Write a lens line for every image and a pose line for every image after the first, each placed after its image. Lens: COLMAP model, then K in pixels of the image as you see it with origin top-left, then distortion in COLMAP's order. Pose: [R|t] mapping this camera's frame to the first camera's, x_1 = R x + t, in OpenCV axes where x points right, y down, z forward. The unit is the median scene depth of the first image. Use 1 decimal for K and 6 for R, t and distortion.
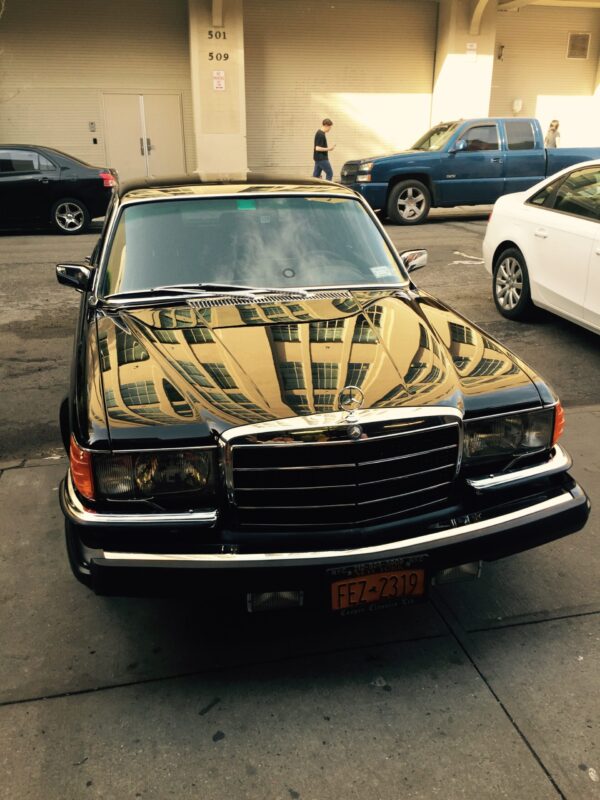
lens RADIAL K [[681.8, 0, 300.0], [0, 681.8, 400.0], [0, 0, 1]] dist [0.074574, -0.124370]
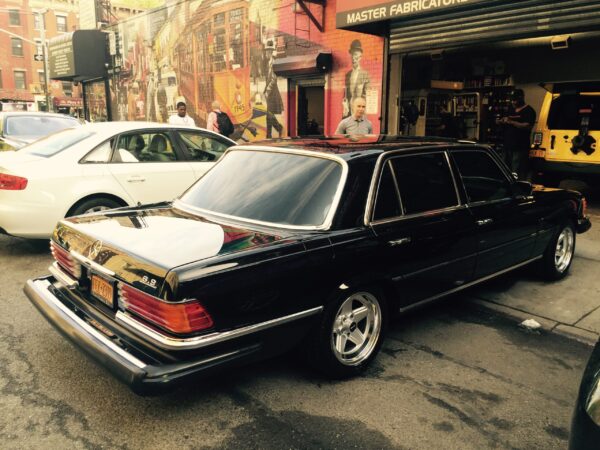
lens RADIAL K [[511.3, 0, 301.9], [0, 511.3, 228.7], [0, 0, 1]] dist [0.074574, -0.124370]
pose [[-0.476180, -0.182470, 0.860208, -0.741298], [0.313069, 0.878958, 0.359751, -0.458195], [-0.821730, 0.440610, -0.361416, 1.234474]]
